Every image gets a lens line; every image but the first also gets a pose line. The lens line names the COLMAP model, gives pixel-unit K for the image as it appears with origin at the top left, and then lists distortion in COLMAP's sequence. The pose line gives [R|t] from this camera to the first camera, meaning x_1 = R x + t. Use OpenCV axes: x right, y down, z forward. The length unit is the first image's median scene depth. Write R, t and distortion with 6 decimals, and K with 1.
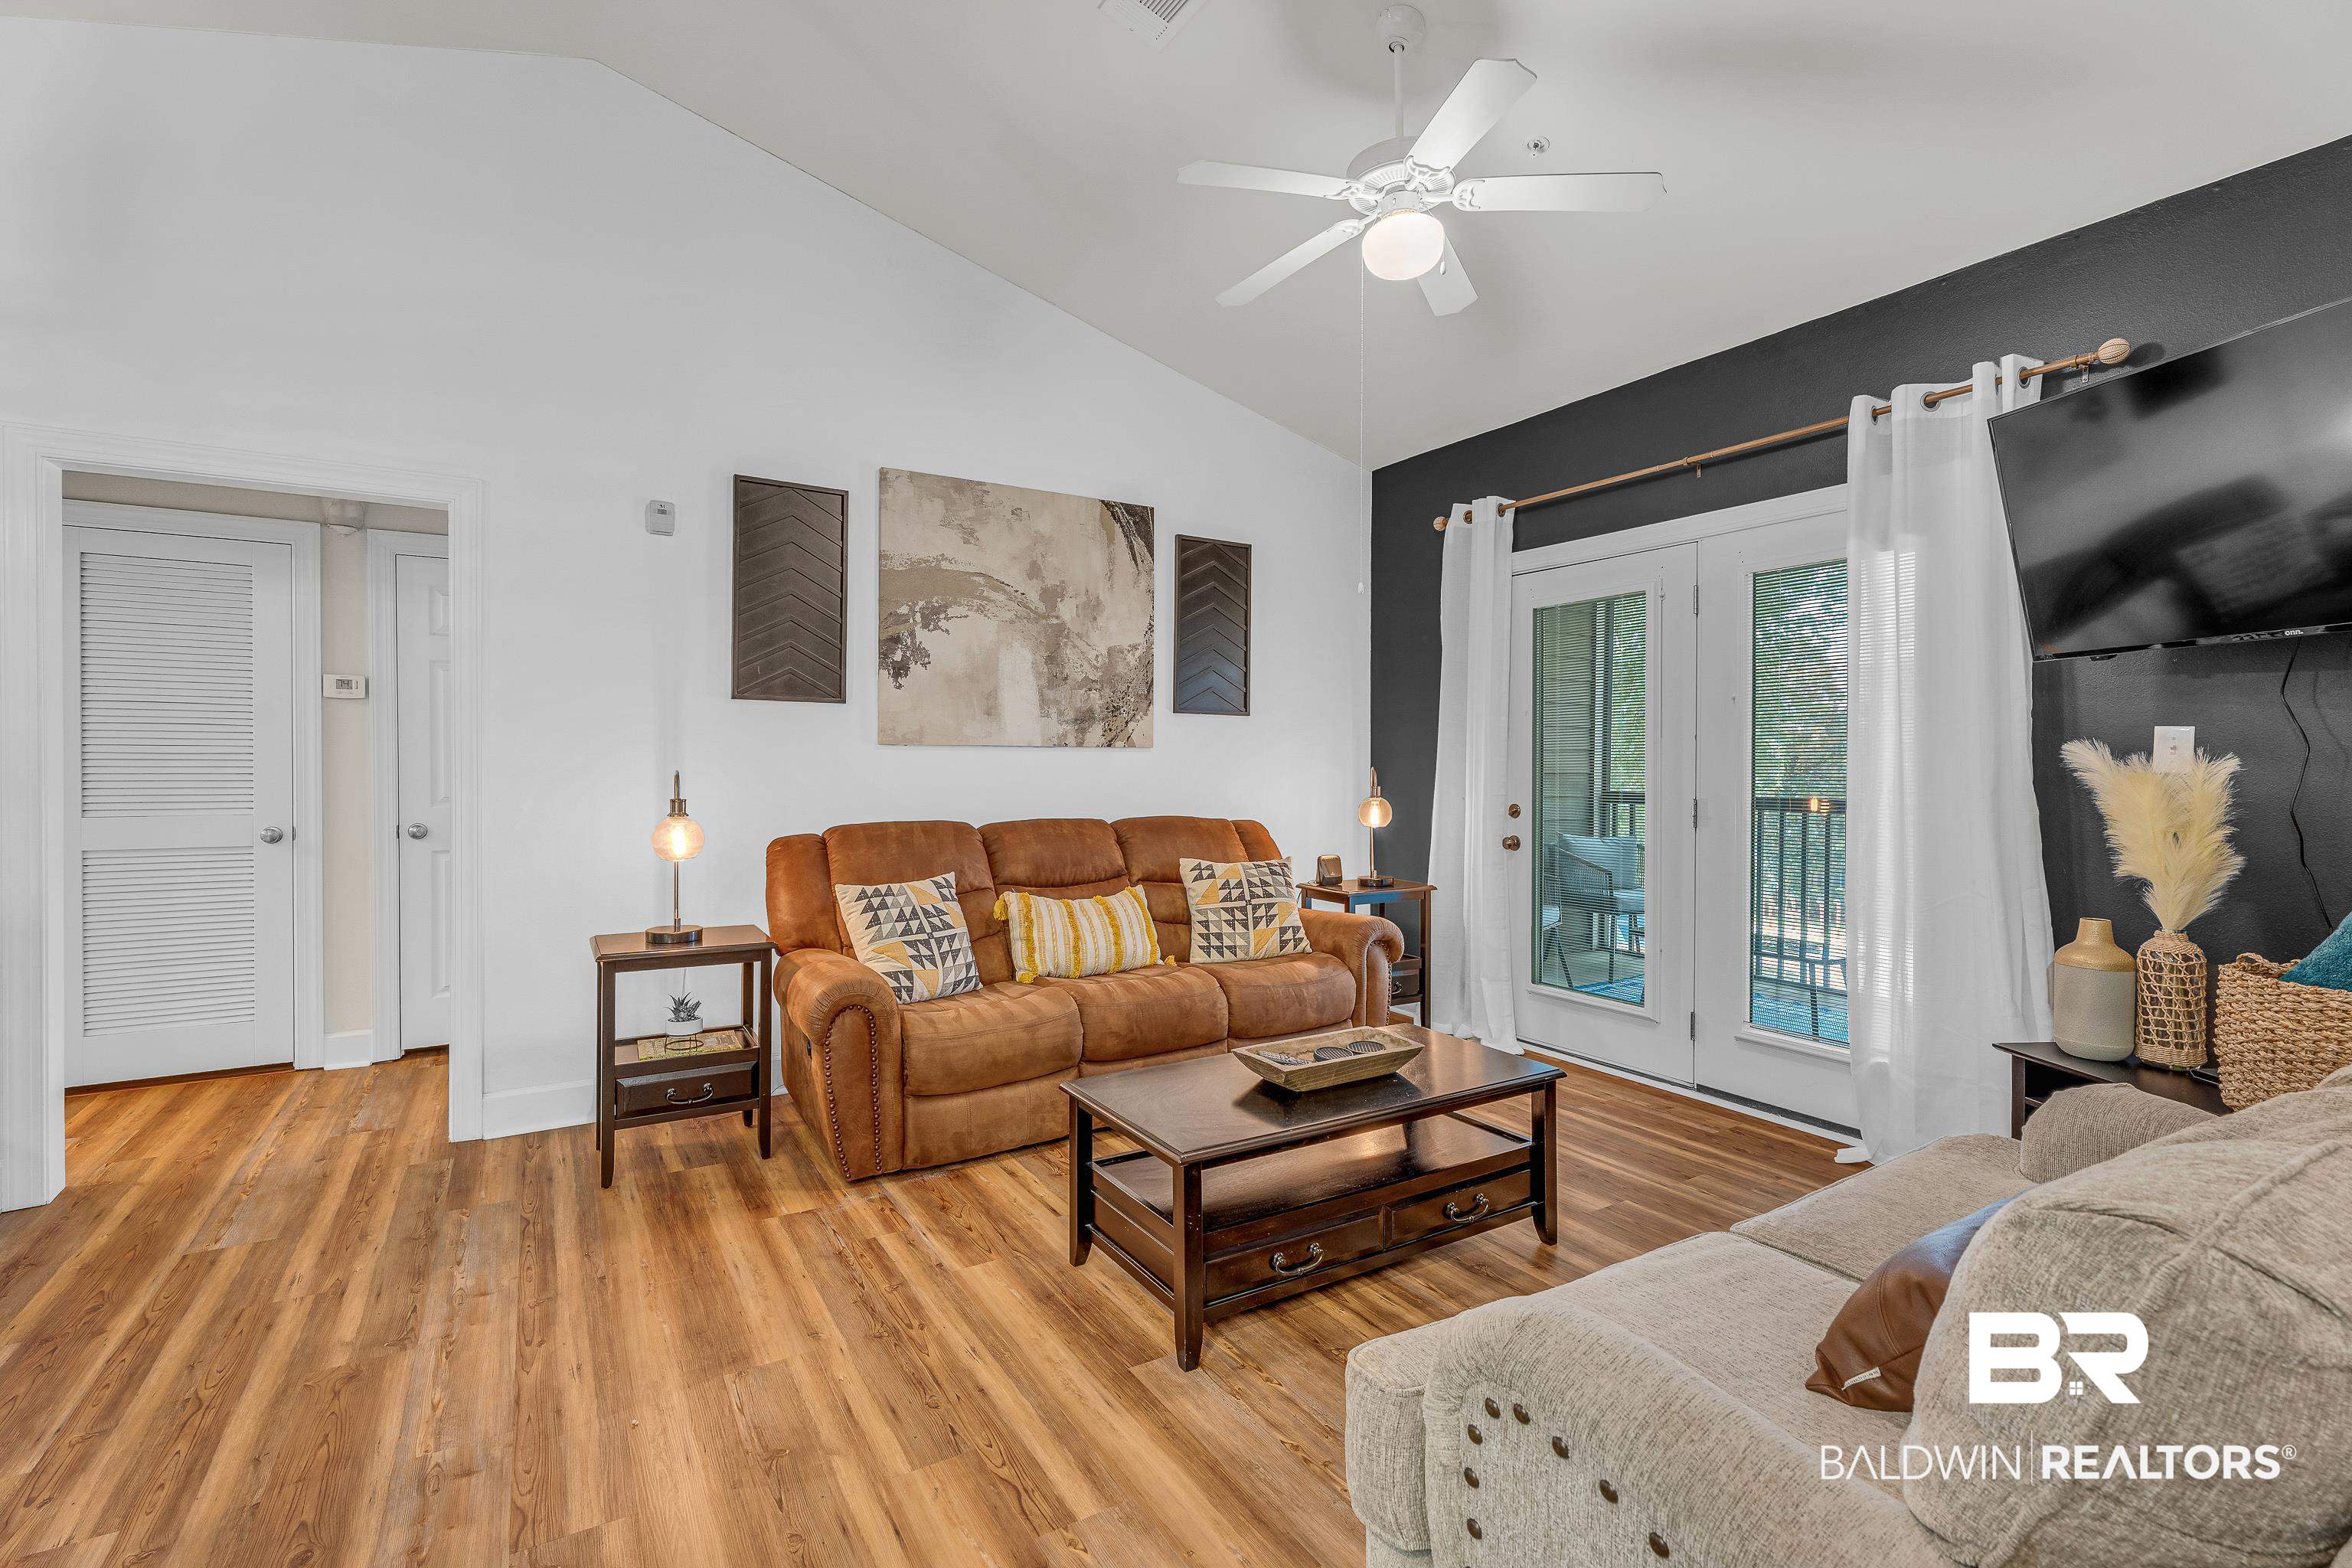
lens RADIAL K [[1069.0, 0, 1166.8], [0, 1069.0, 753.5], [0, 0, 1]] dist [0.031284, 0.000390]
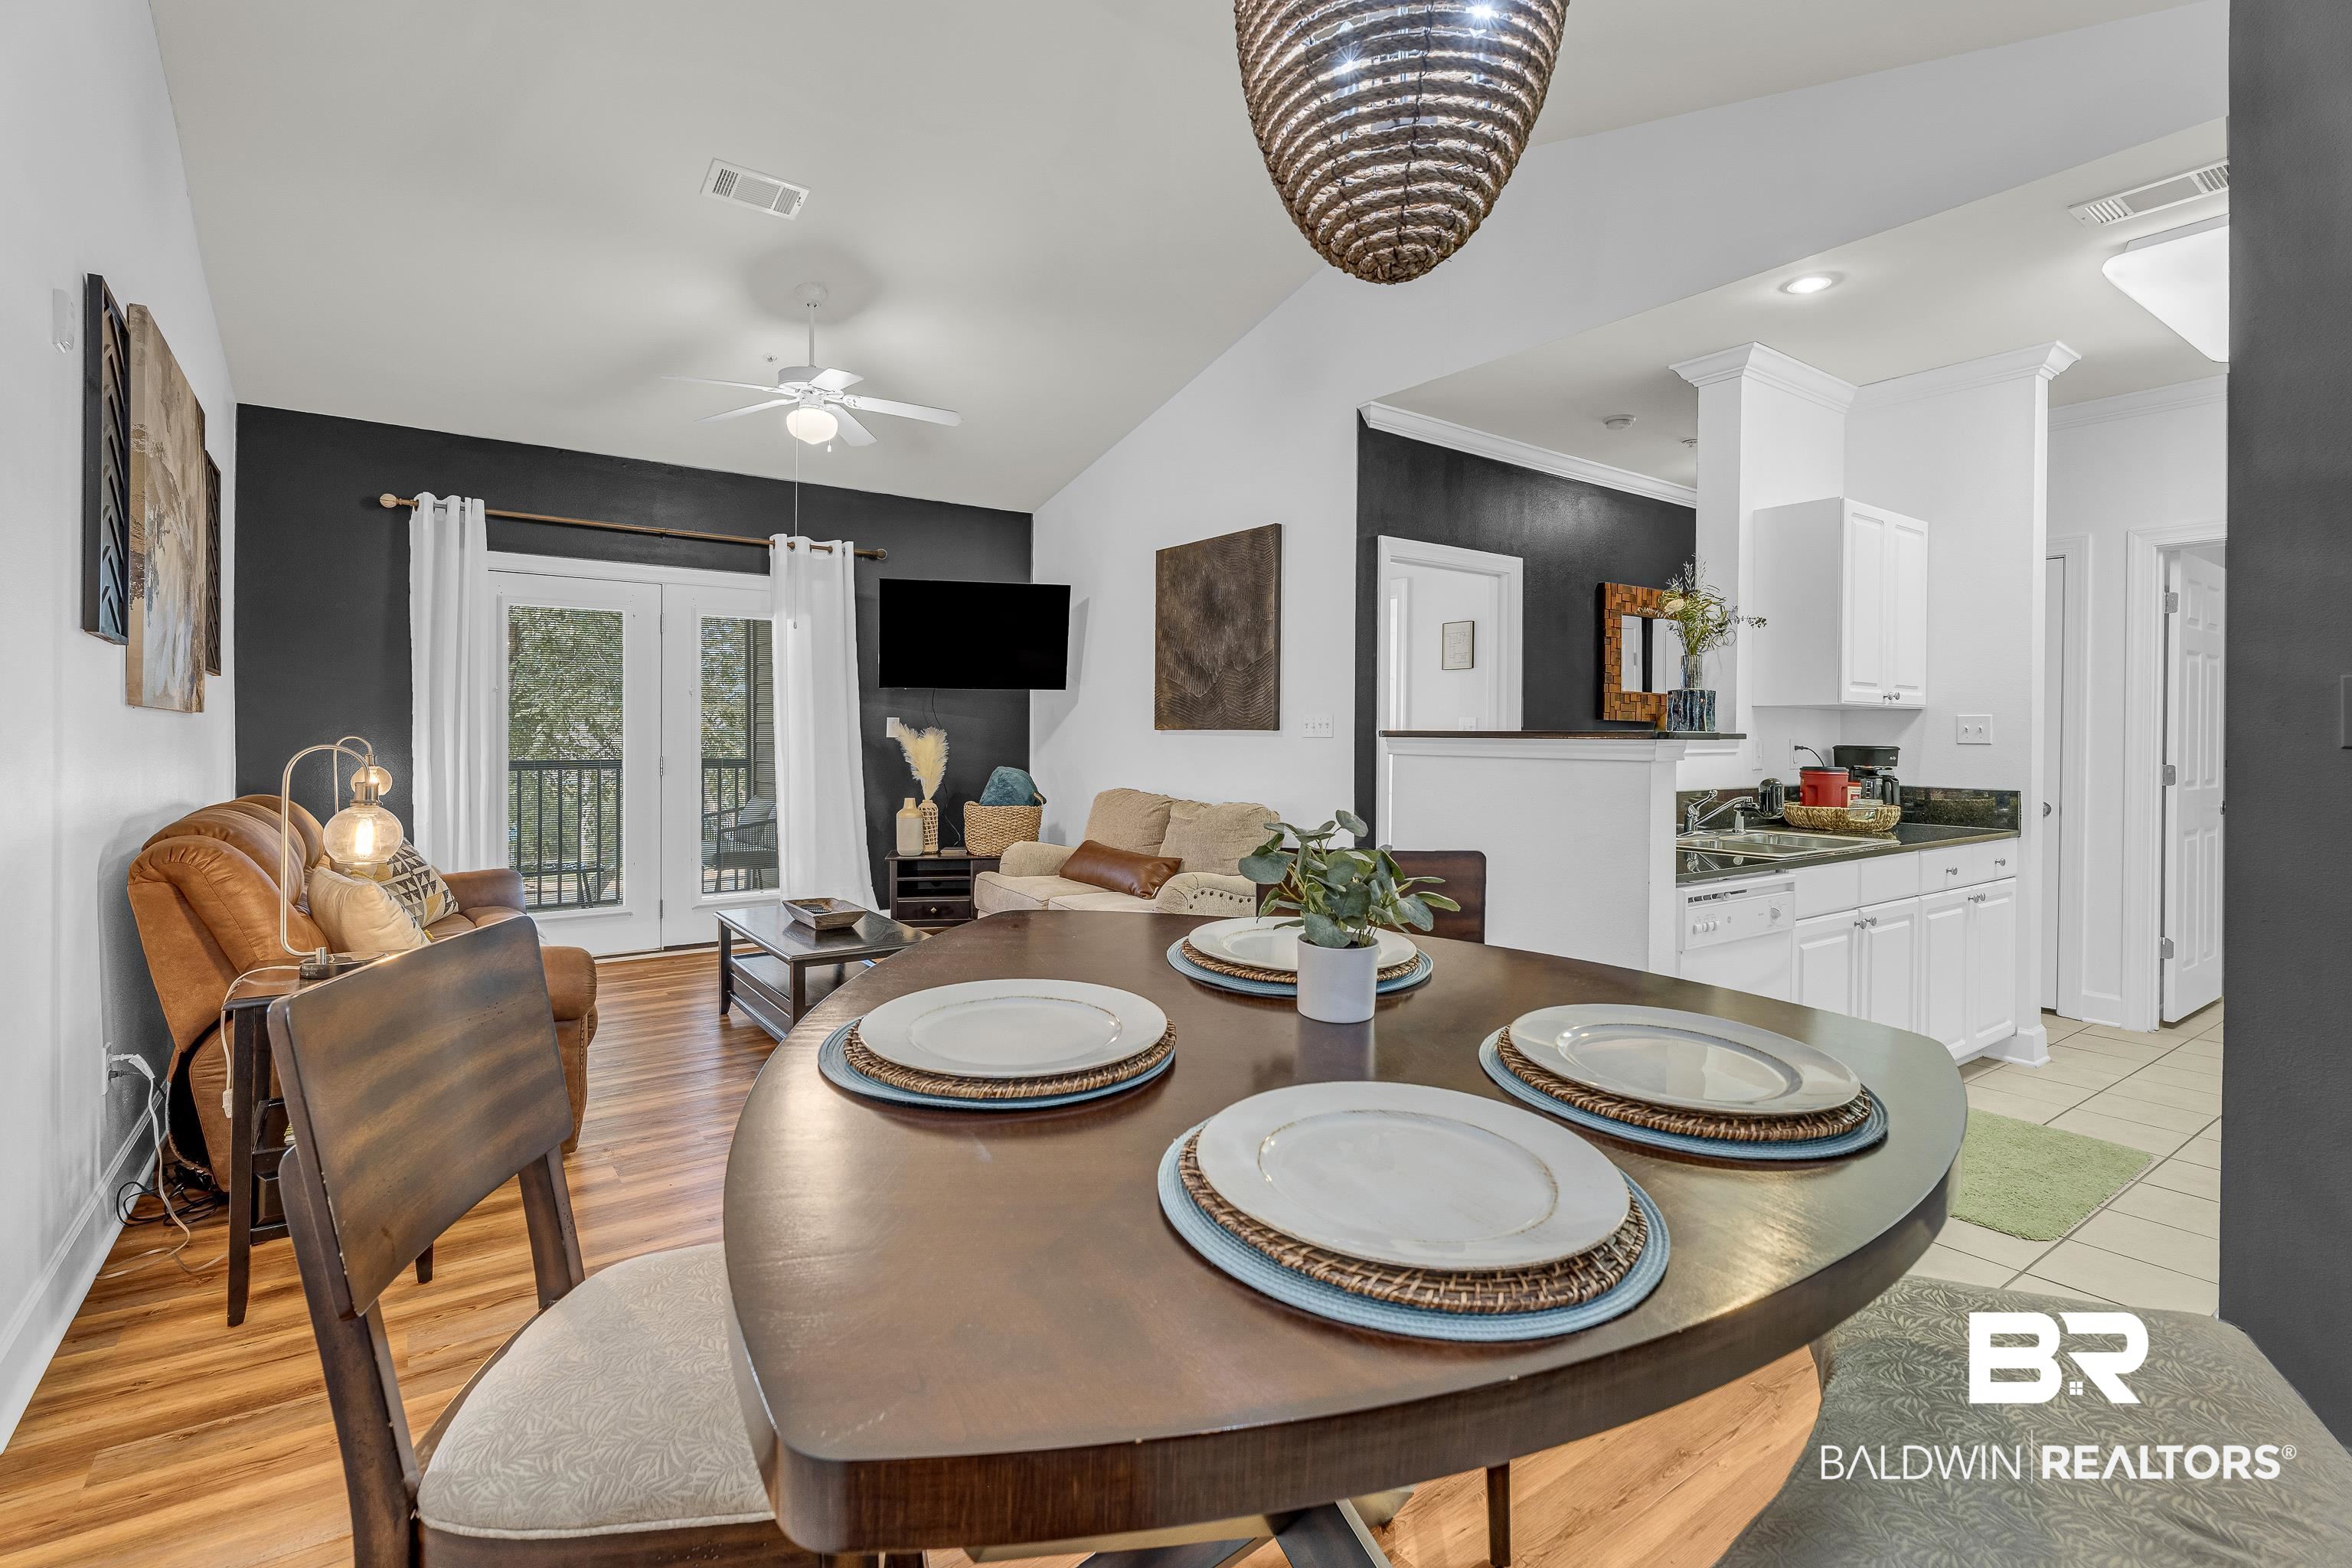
lens RADIAL K [[1069.0, 0, 1166.8], [0, 1069.0, 753.5], [0, 0, 1]] dist [0.031284, 0.000390]
pose [[-0.089366, -0.015915, 0.995872, -1.057929], [-0.004486, 0.999869, 0.015576, 0.010013], [-0.995989, -0.003076, -0.089426, 0.437343]]
